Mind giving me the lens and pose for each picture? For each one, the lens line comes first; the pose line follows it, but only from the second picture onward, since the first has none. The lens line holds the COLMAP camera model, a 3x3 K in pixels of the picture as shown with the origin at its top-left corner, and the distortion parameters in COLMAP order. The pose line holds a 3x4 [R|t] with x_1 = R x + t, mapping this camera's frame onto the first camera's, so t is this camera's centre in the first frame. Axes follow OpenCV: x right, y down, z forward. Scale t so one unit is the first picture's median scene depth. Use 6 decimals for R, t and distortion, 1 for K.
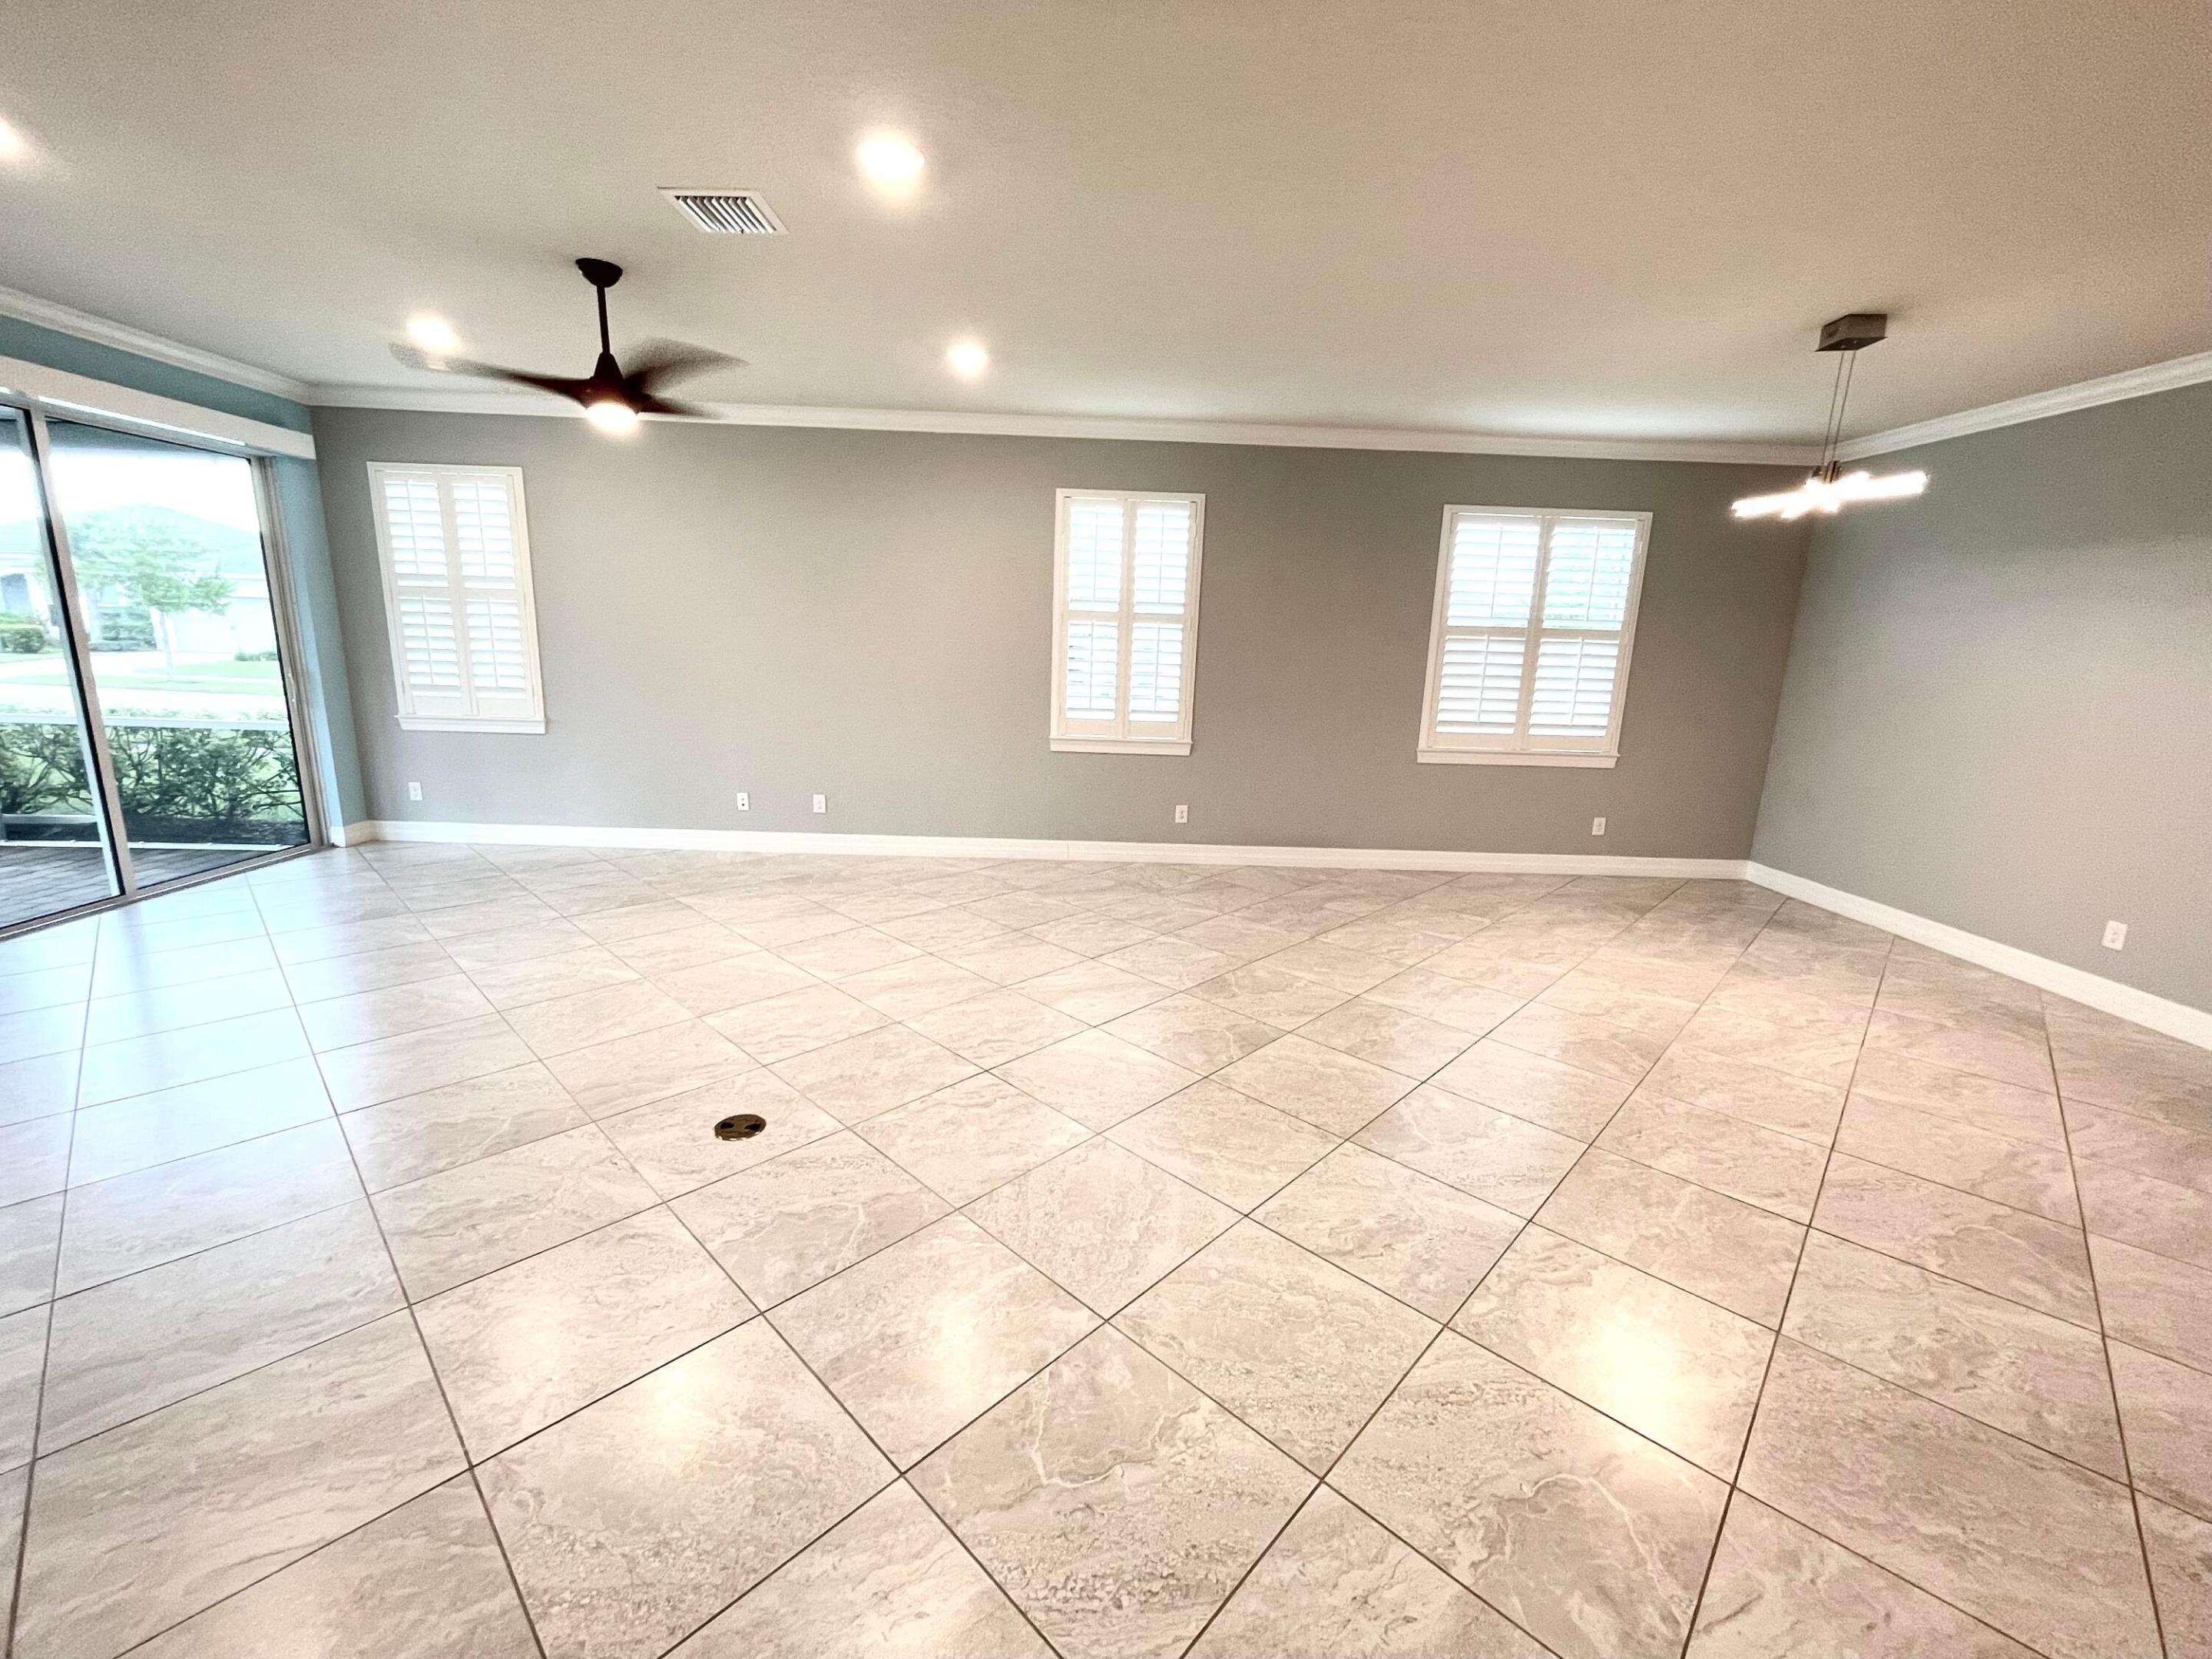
lens RADIAL K [[885.4, 0, 1096.6], [0, 885.4, 830.6], [0, 0, 1]] dist [-0.007942, -0.000005]
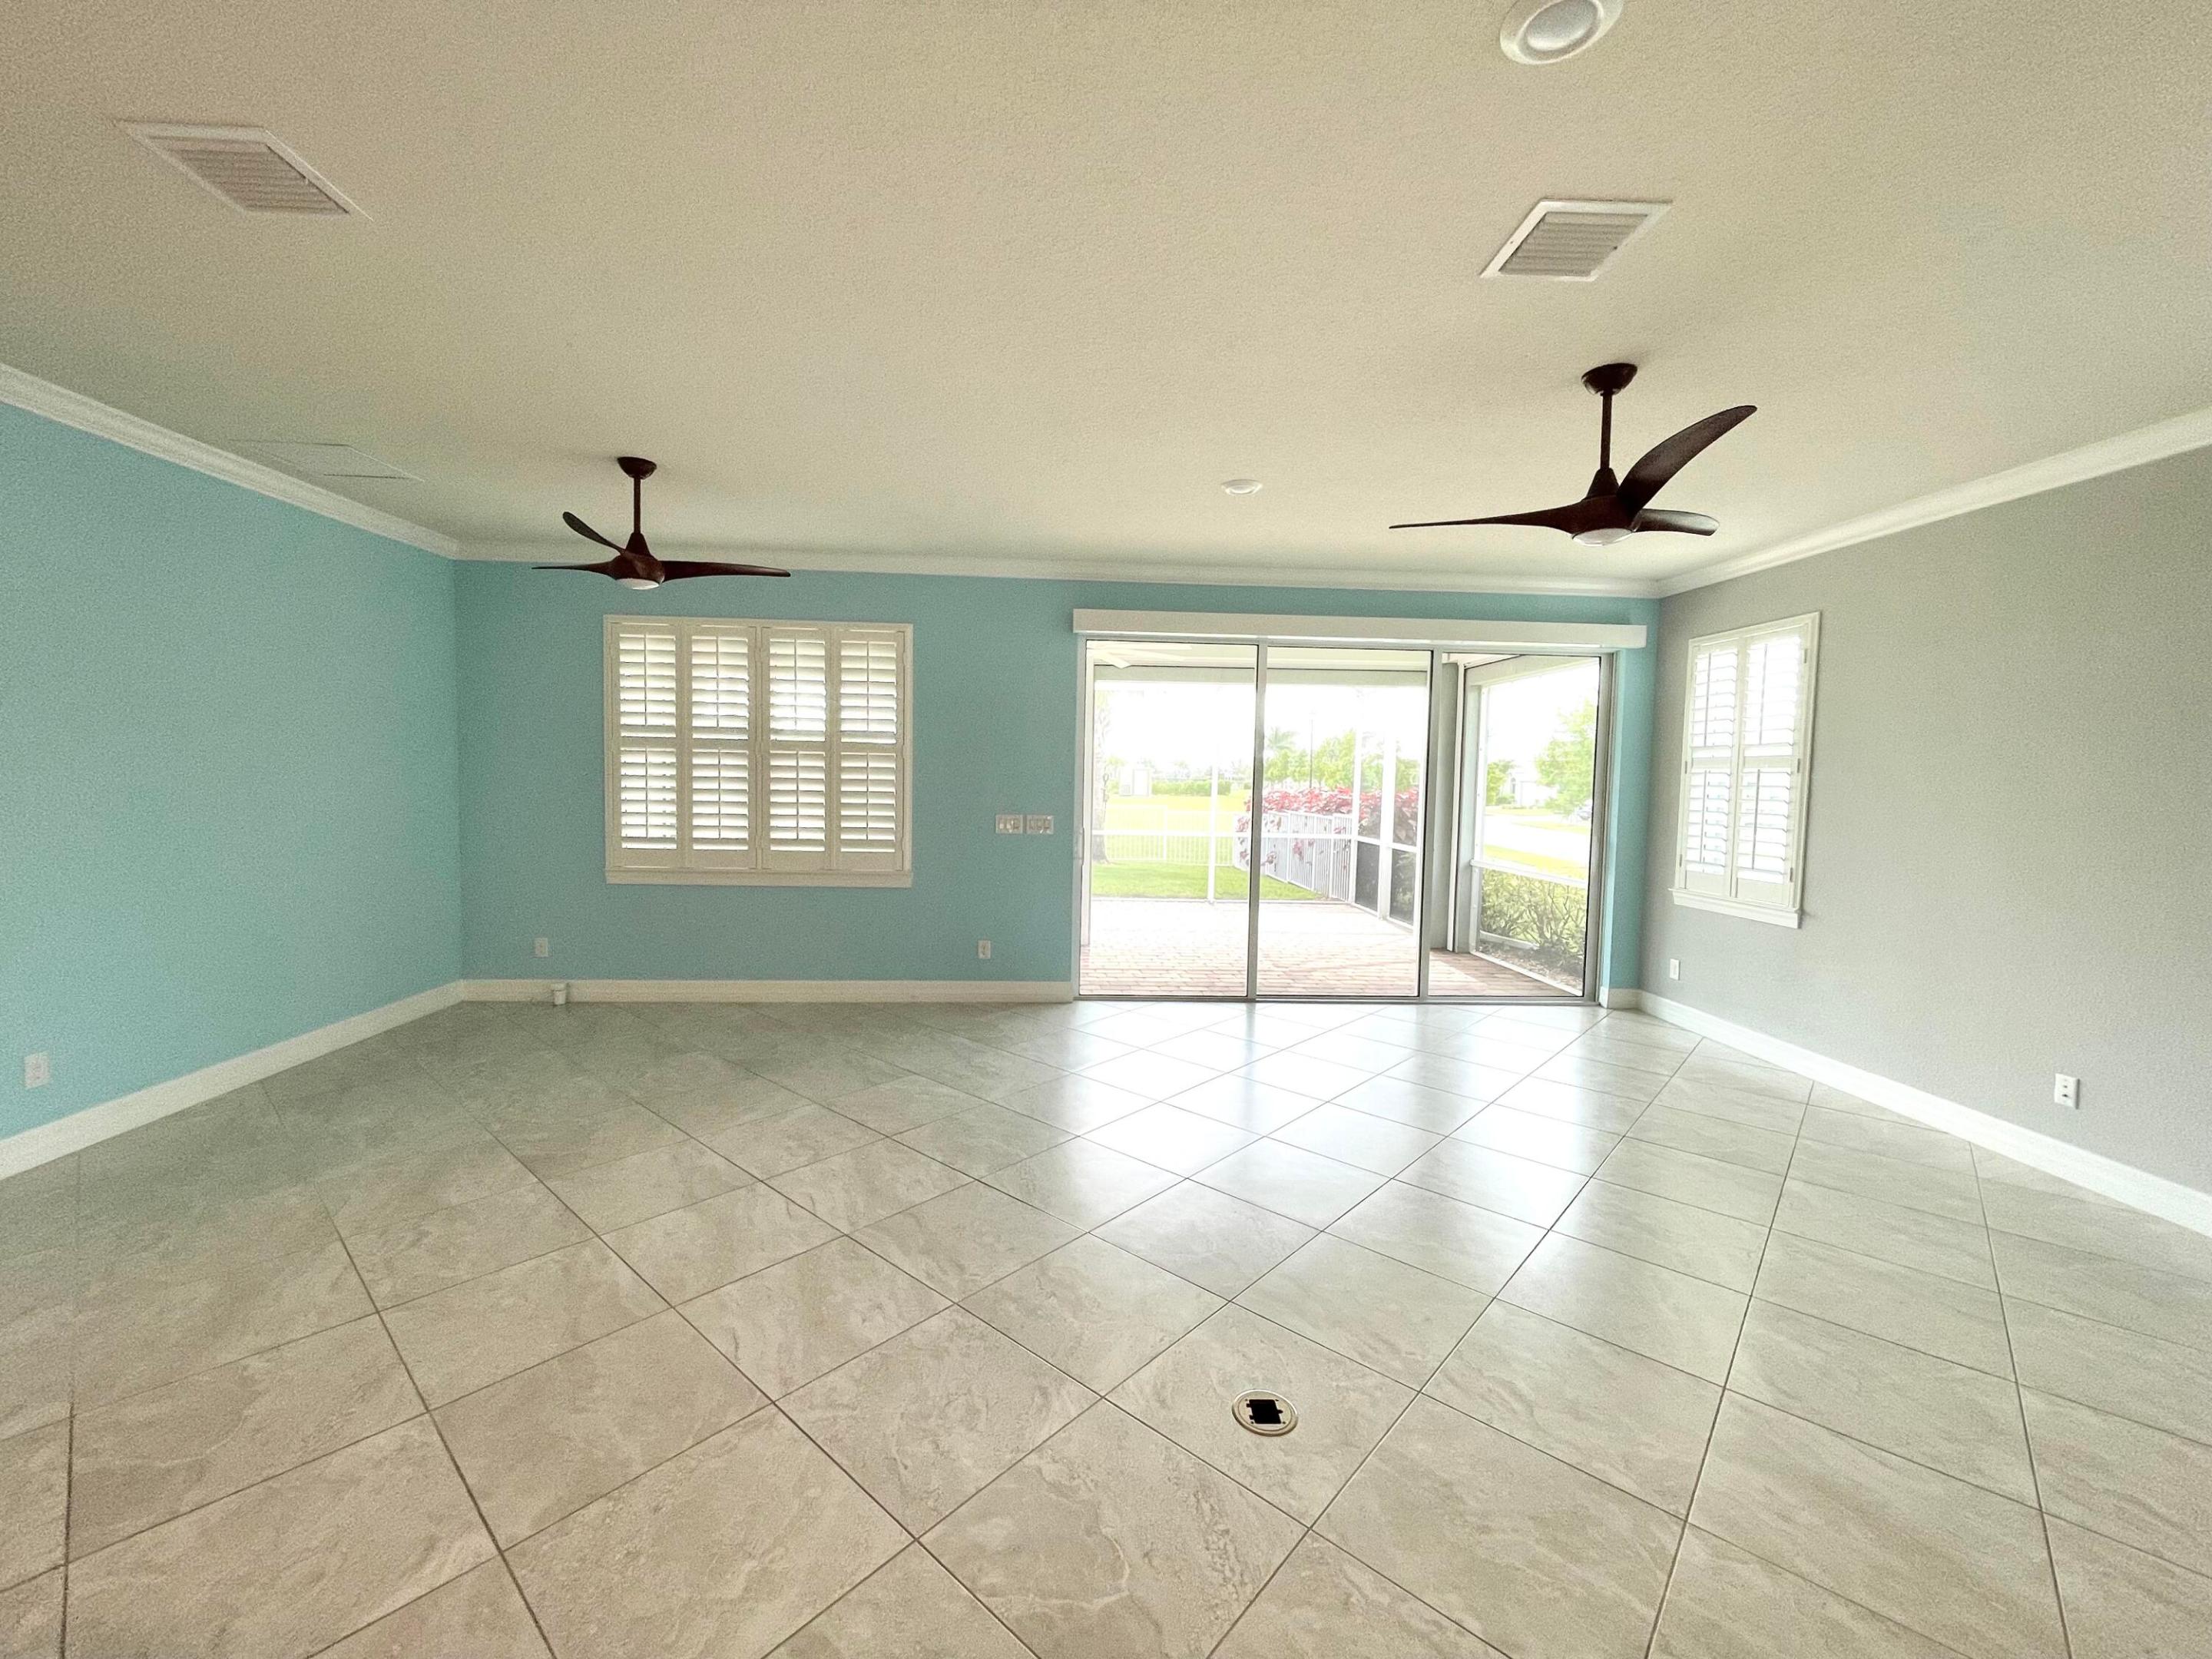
lens RADIAL K [[885.4, 0, 1096.6], [0, 885.4, 830.6], [0, 0, 1]] dist [-0.007942, -0.000005]
pose [[0.027238, 0.023802, -0.999346, 0.166373], [-0.233052, 0.972319, 0.016806, -0.064203], [0.972083, 0.232442, 0.032031, 0.347659]]
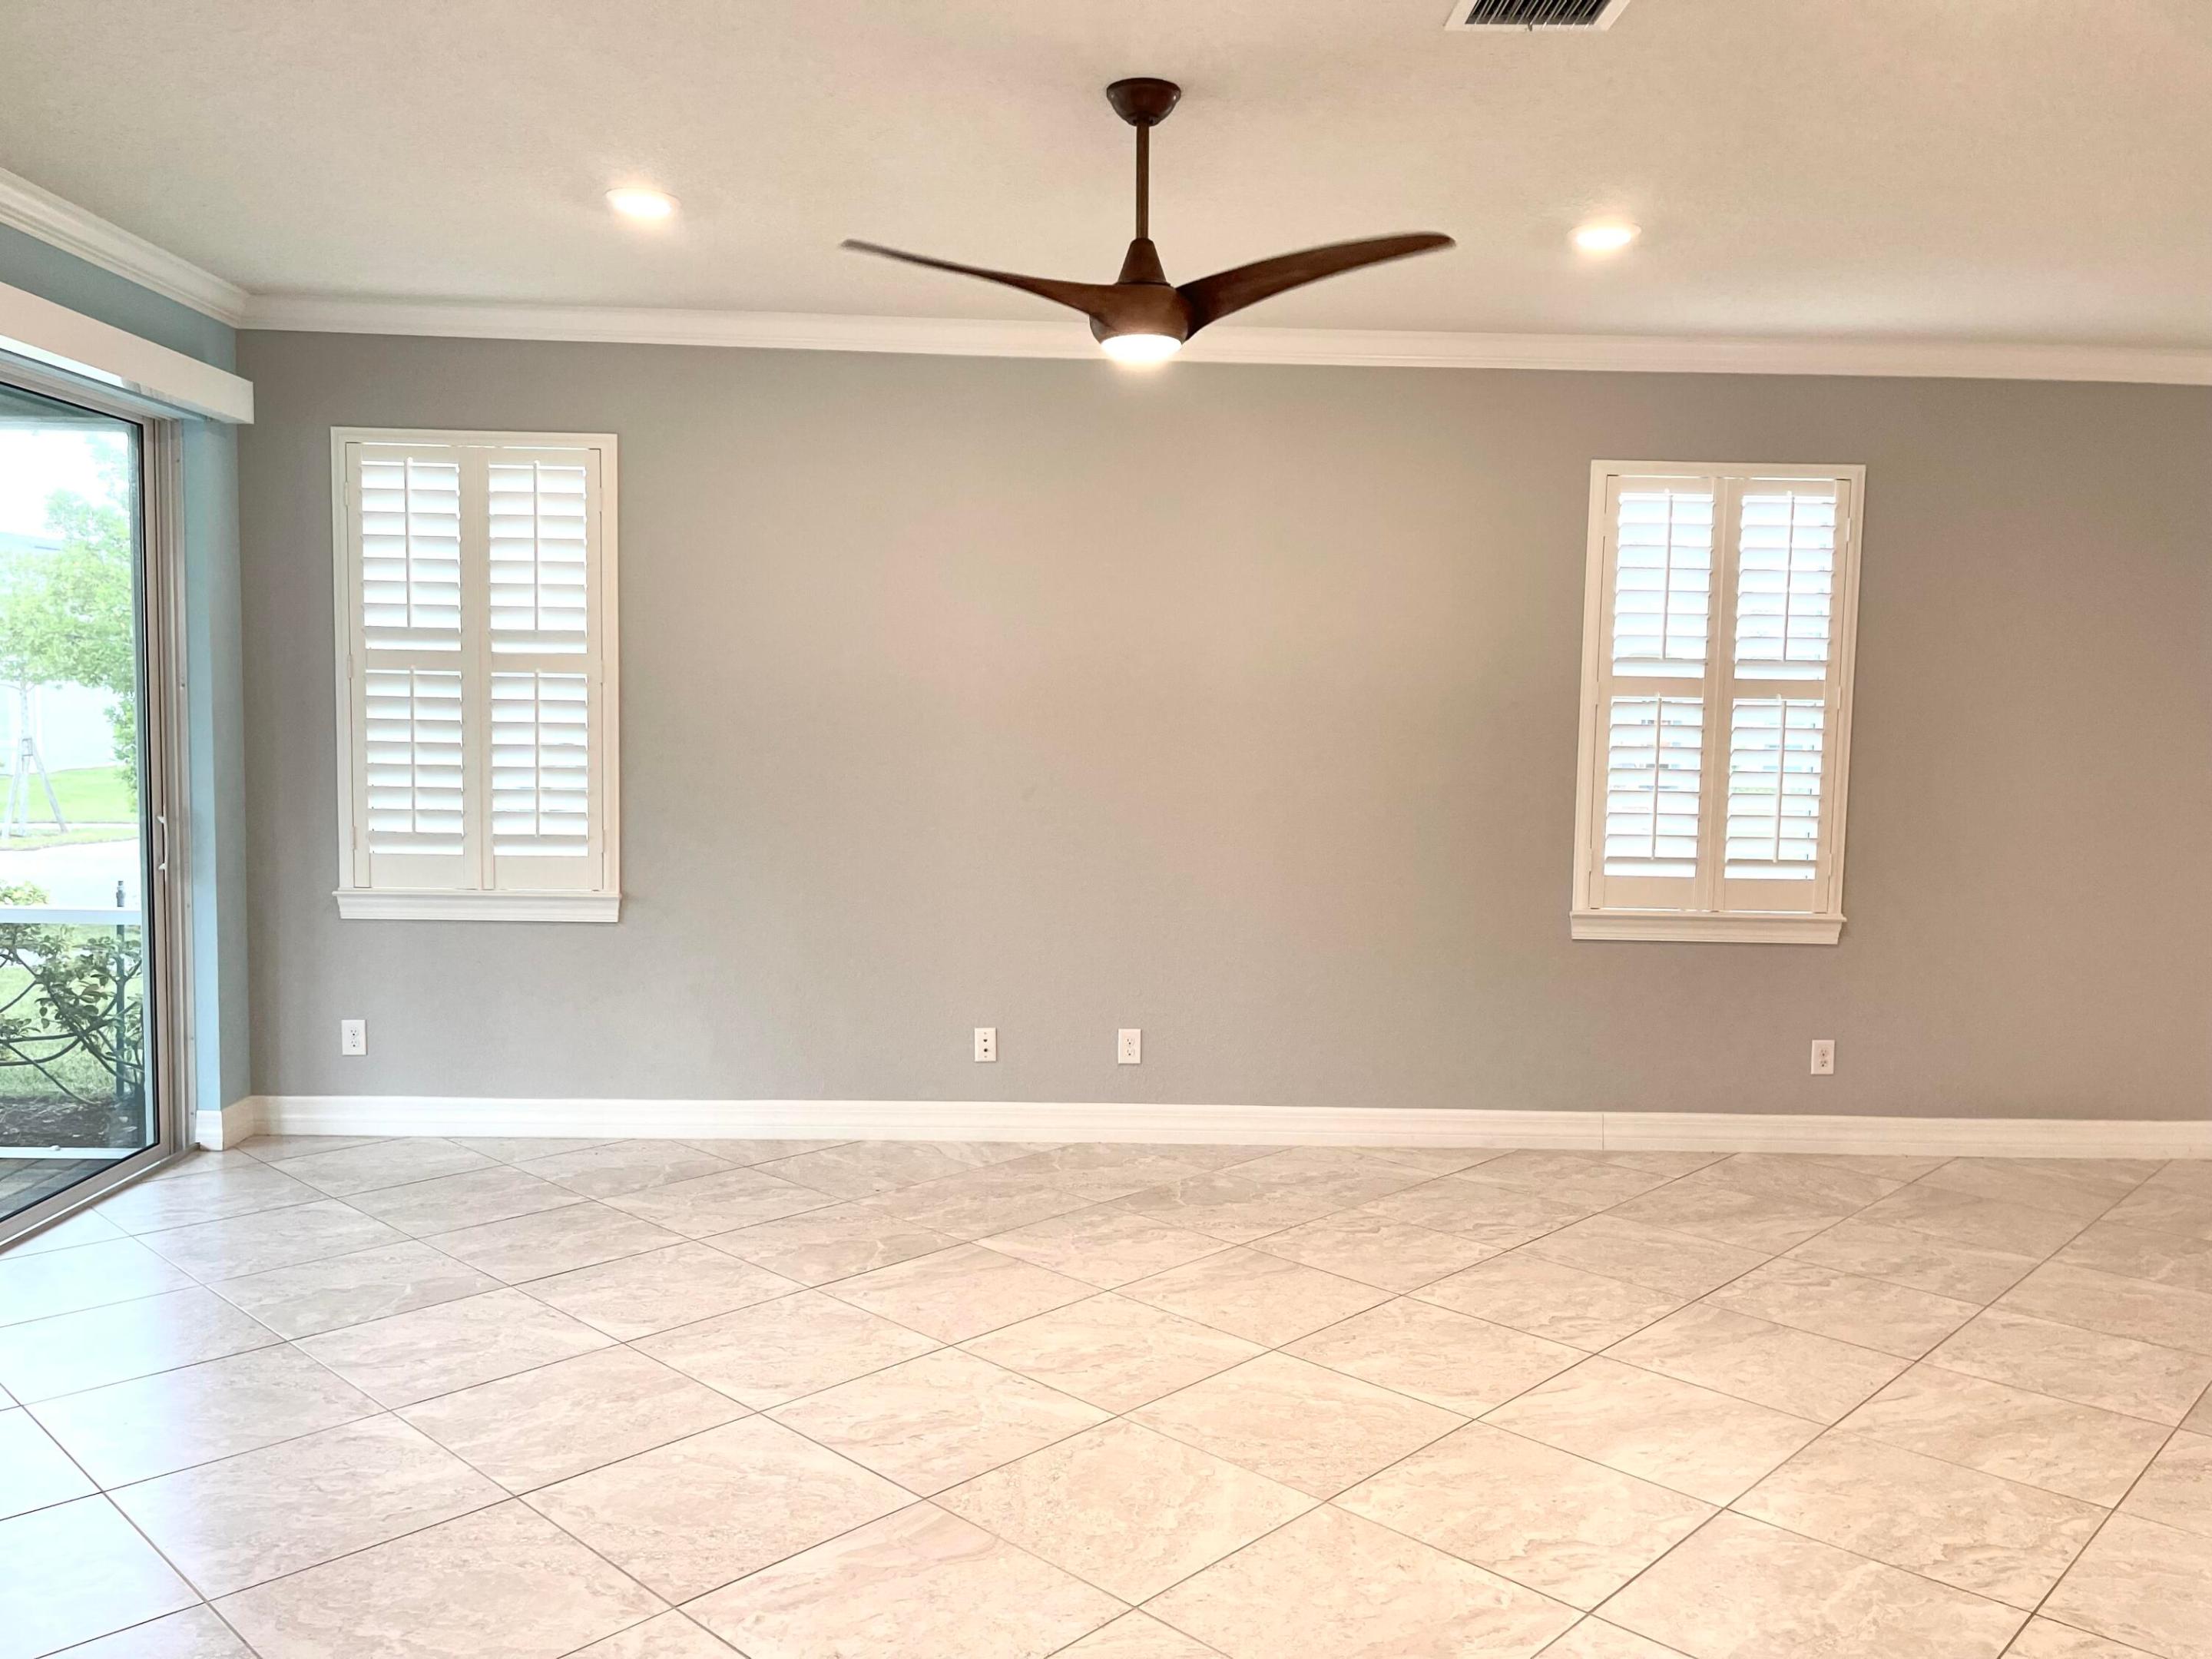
lens RADIAL K [[1646.5, 0, 1106.0], [0, 1646.5, 829.5], [0, 0, 1]] dist [0.072667, -0.089584]
pose [[0.999870, -0.015860, 0.002840, -0.351946], [0.016105, 0.989215, -0.145581, -0.016781], [-0.000500, 0.145608, 0.989342, 0.018557]]
